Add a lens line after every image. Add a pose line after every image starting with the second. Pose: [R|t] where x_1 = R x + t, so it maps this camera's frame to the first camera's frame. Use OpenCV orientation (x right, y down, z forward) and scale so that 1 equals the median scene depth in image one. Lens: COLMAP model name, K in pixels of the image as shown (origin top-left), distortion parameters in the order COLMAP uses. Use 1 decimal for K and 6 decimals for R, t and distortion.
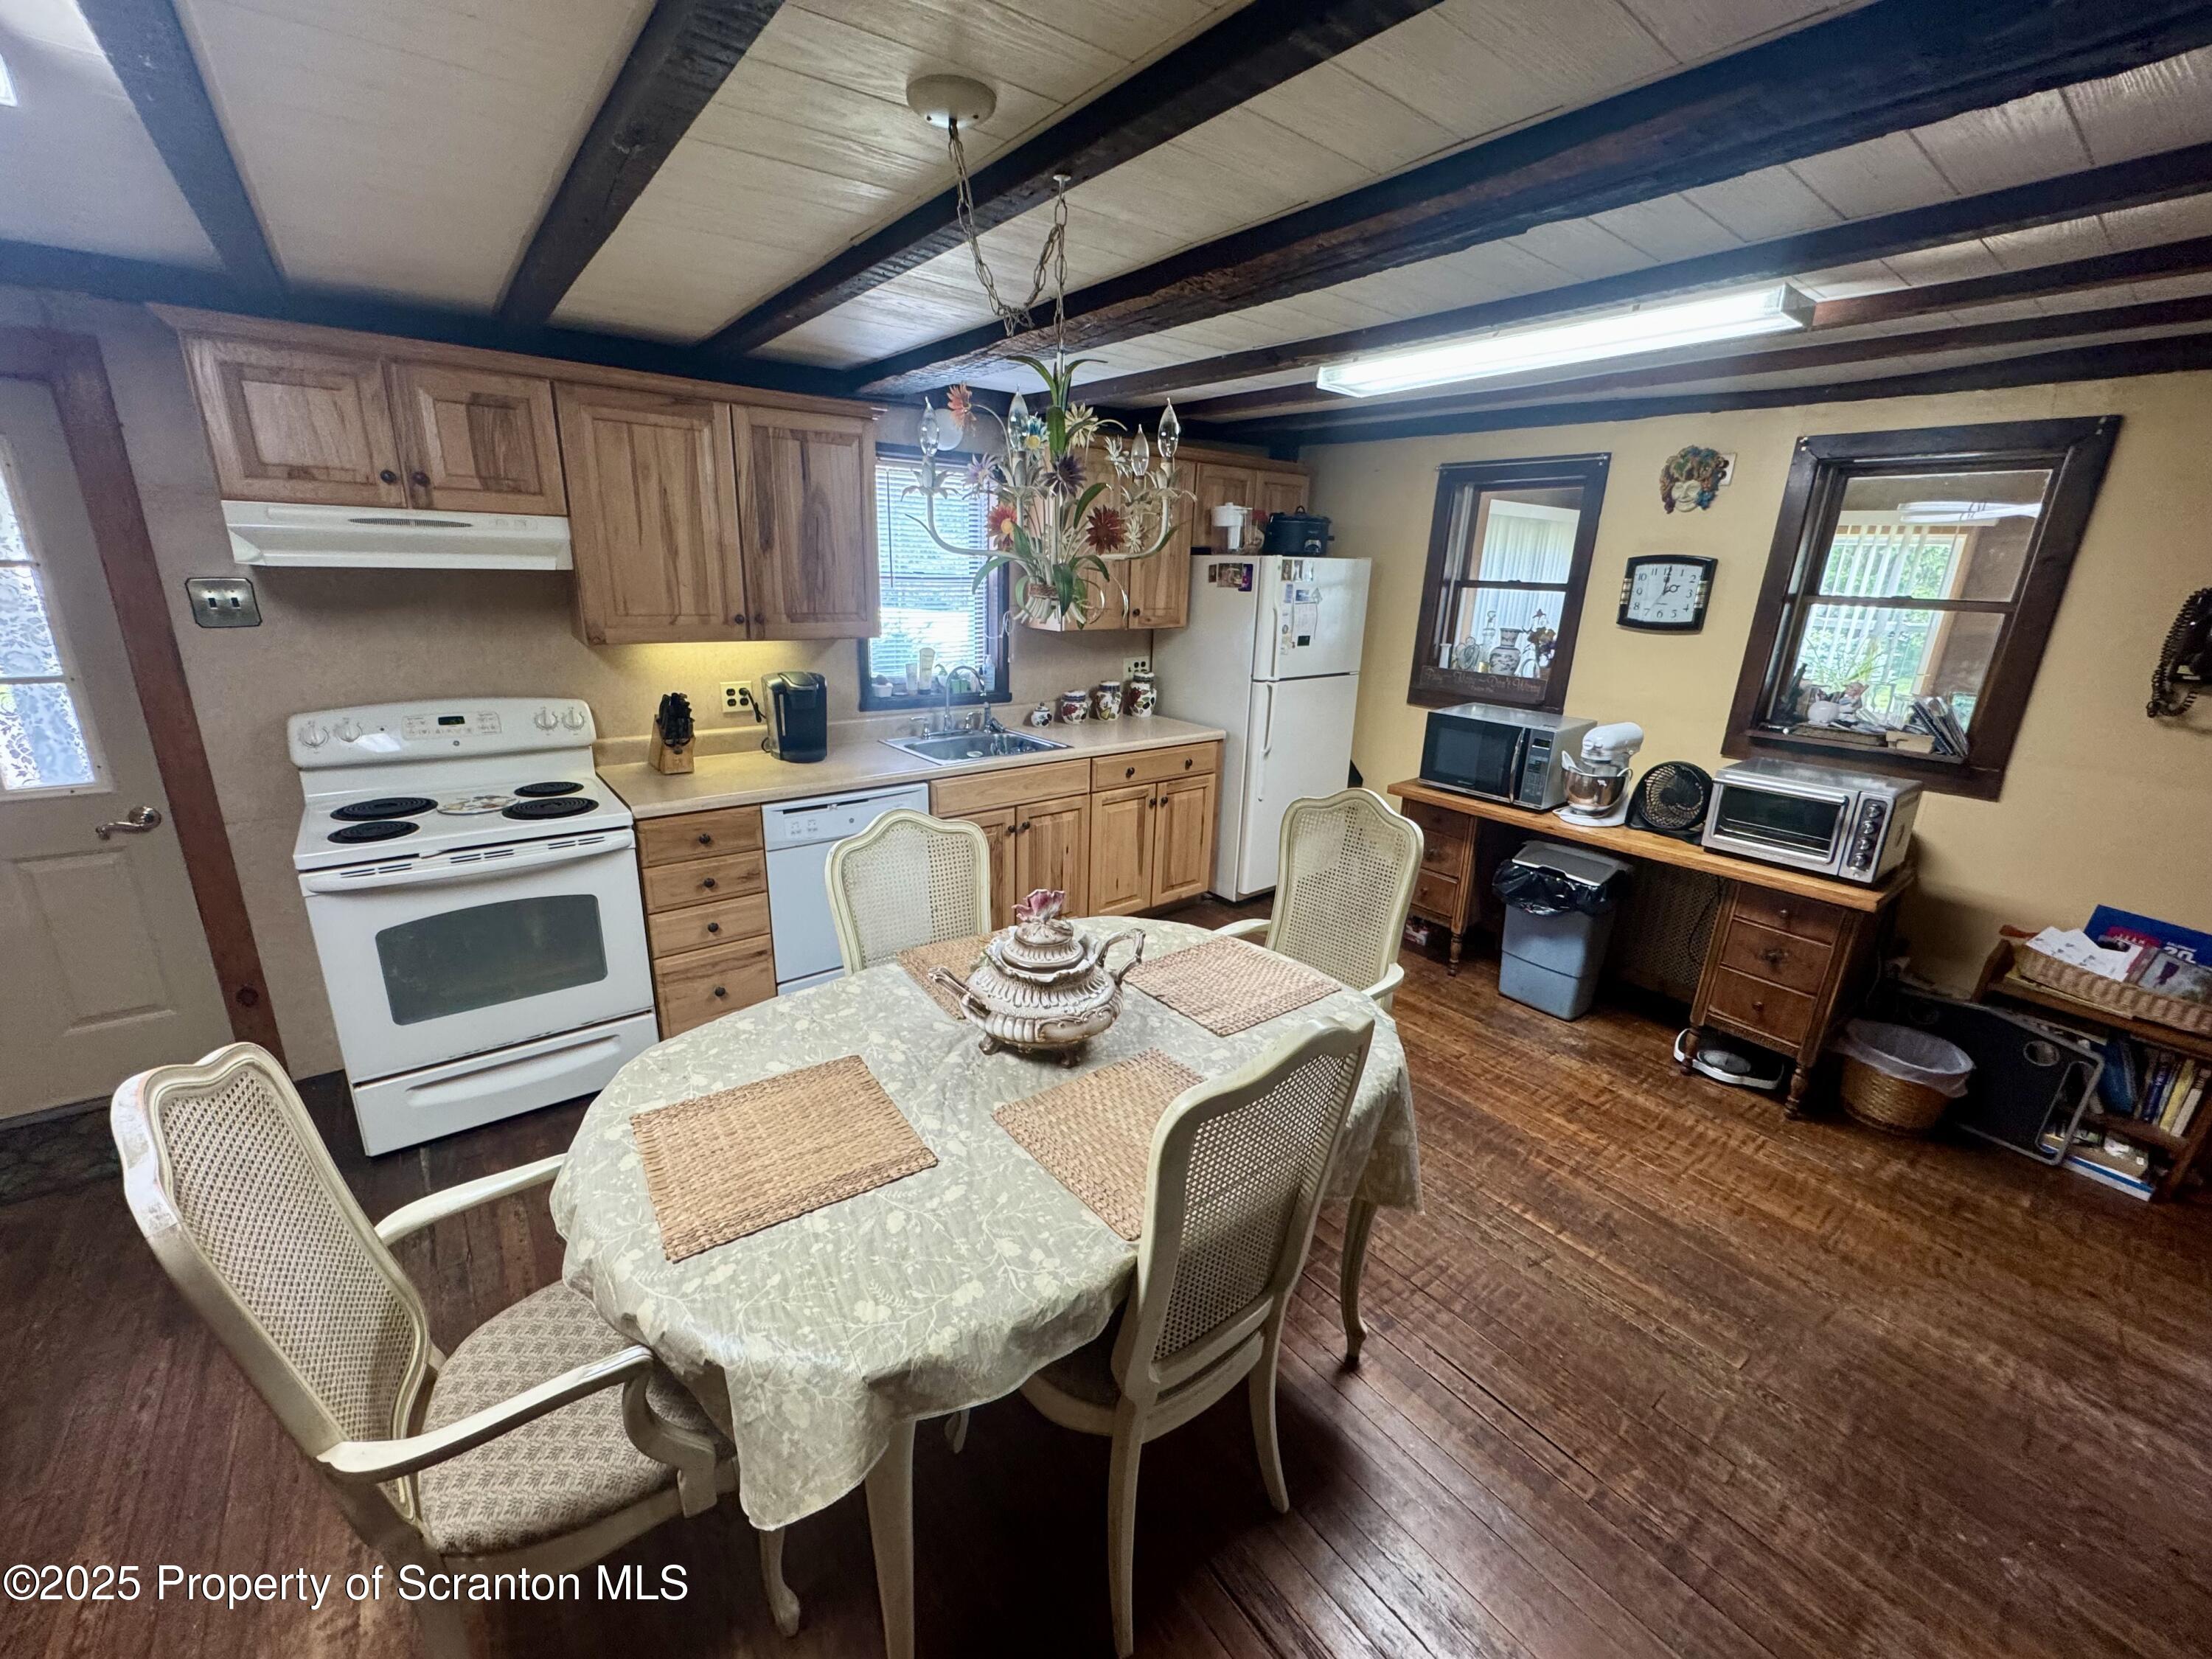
lens RADIAL K [[880.3, 0, 1108.3], [0, 880.3, 827.8], [0, 0, 1]] dist [-0.006517, 0.000967]
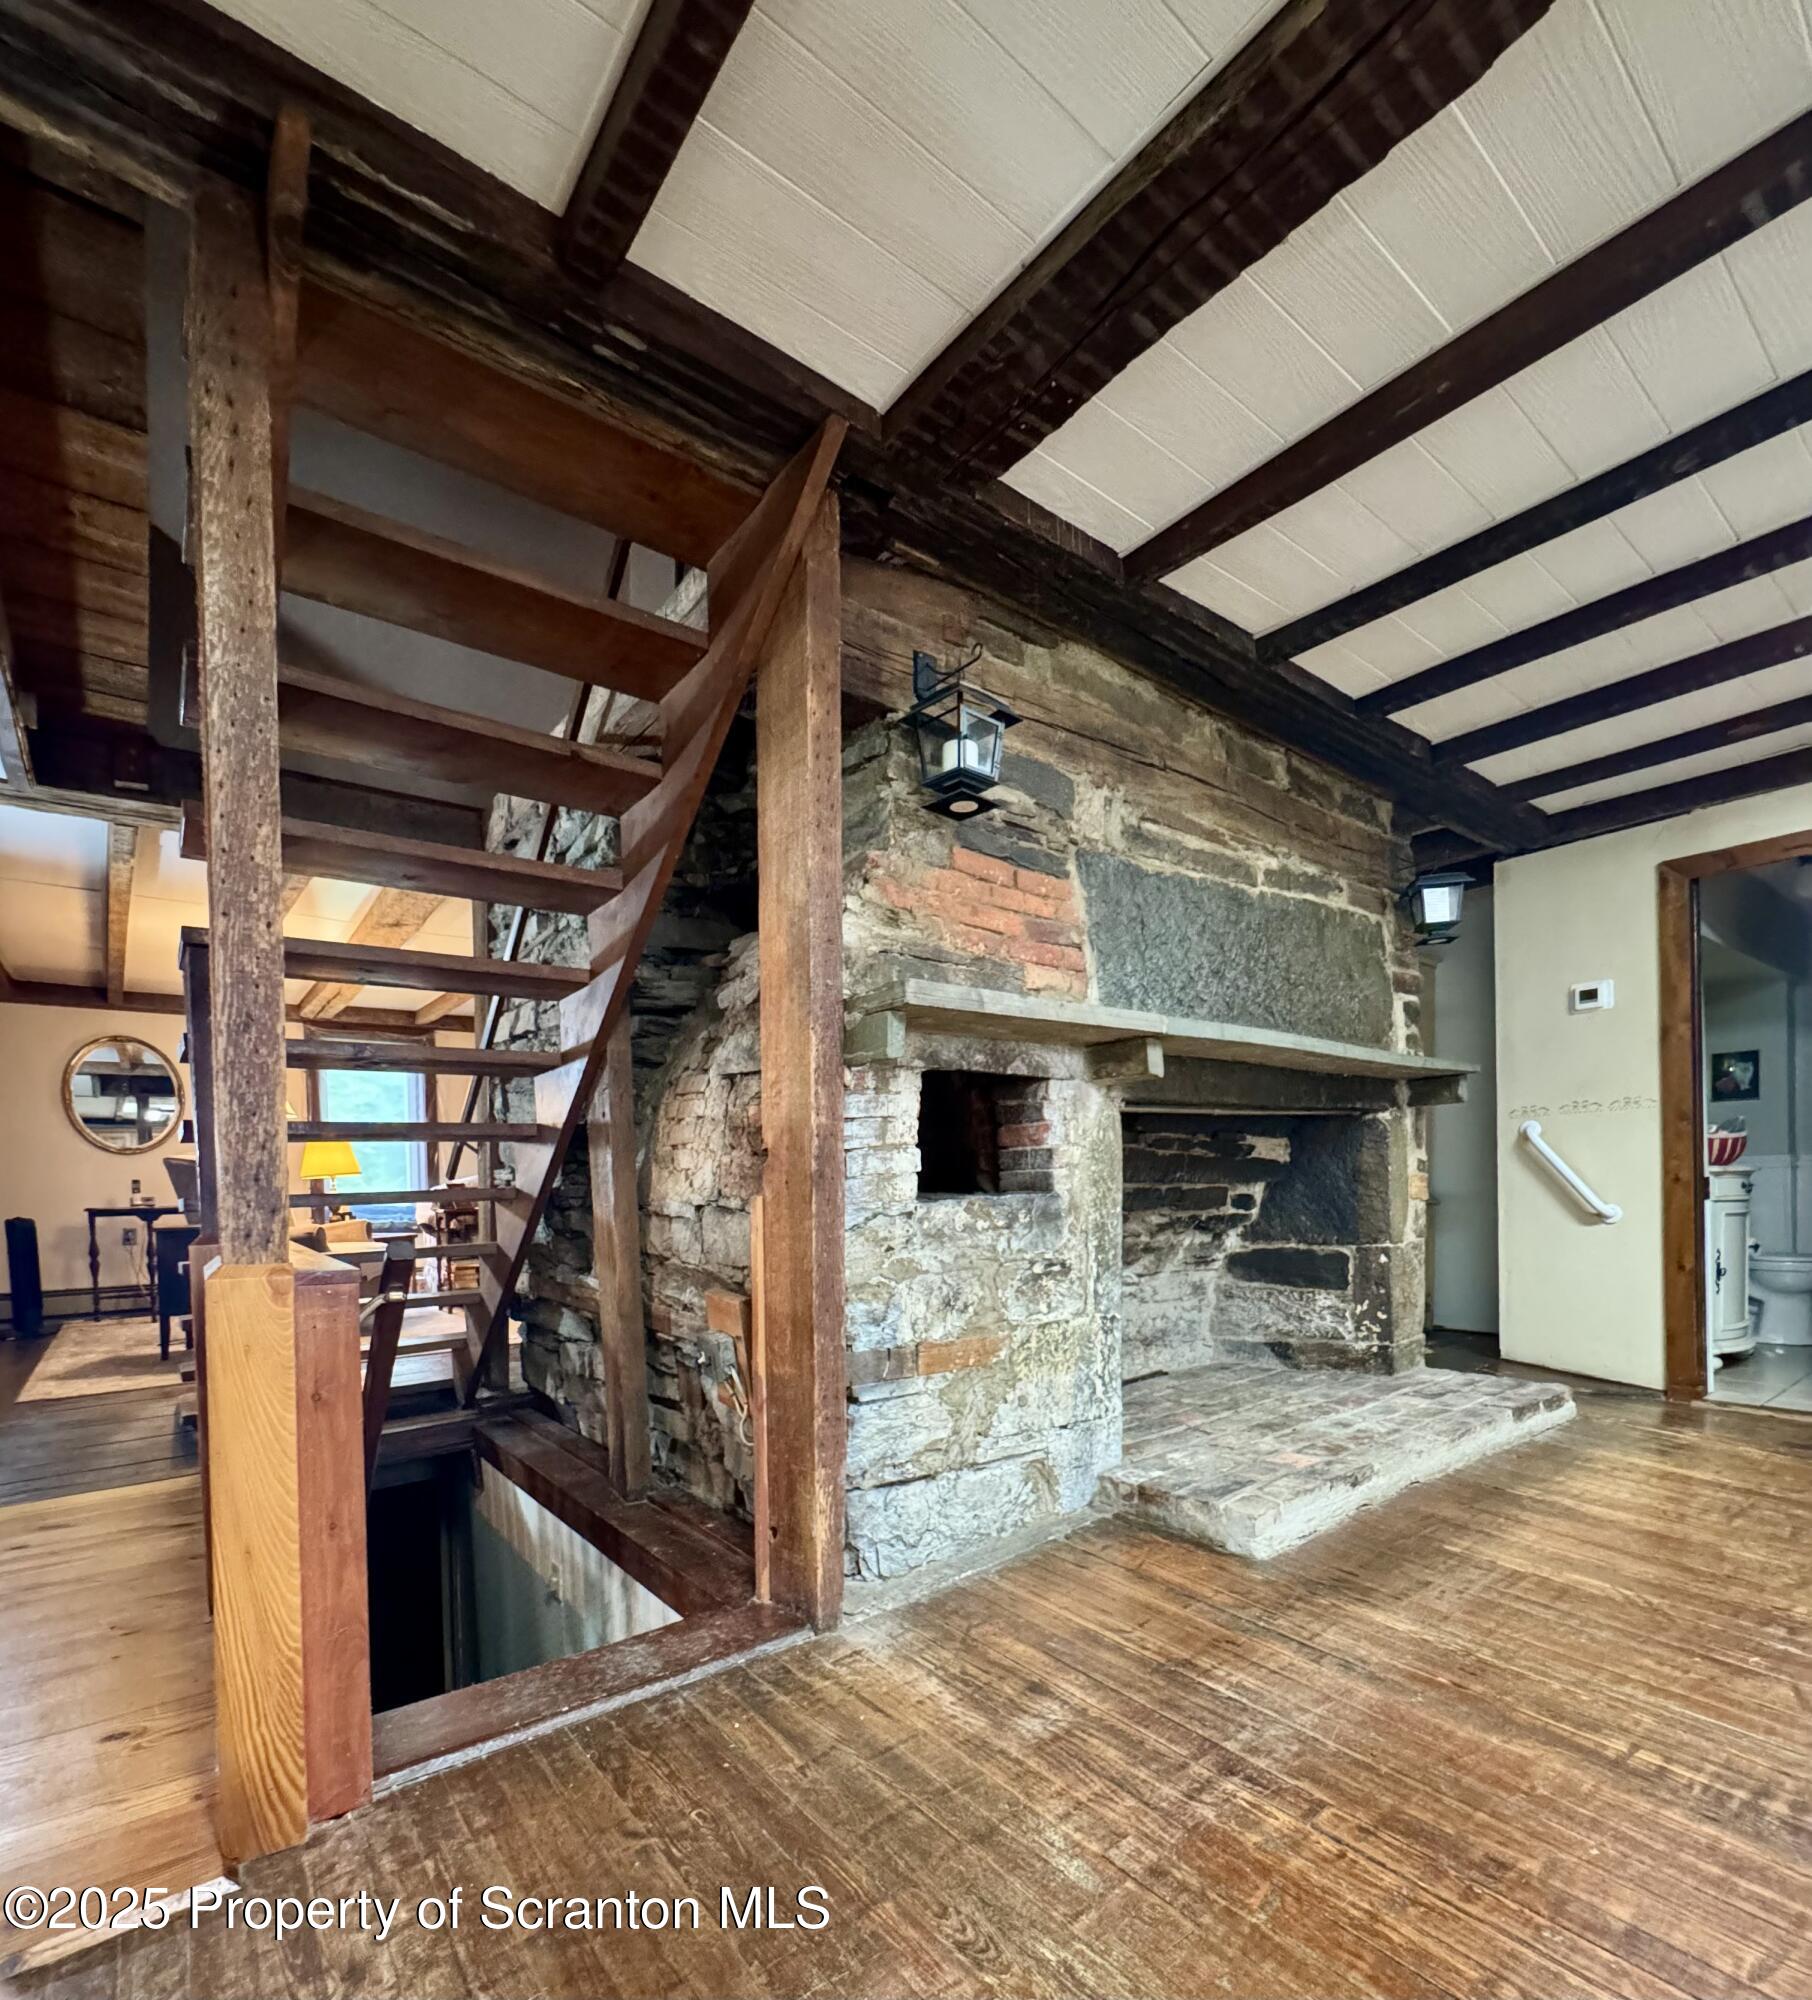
lens RADIAL K [[969.4, 0, 889.8], [0, 969.4, 1192.9], [0, 0, 1]] dist [-0.011970, -0.001357]
pose [[-0.999919, -0.008755, 0.009269, 0.591806], [-0.005579, 0.954111, 0.299403, 0.015578], [-0.011465, 0.299327, -0.954082, 1.047479]]
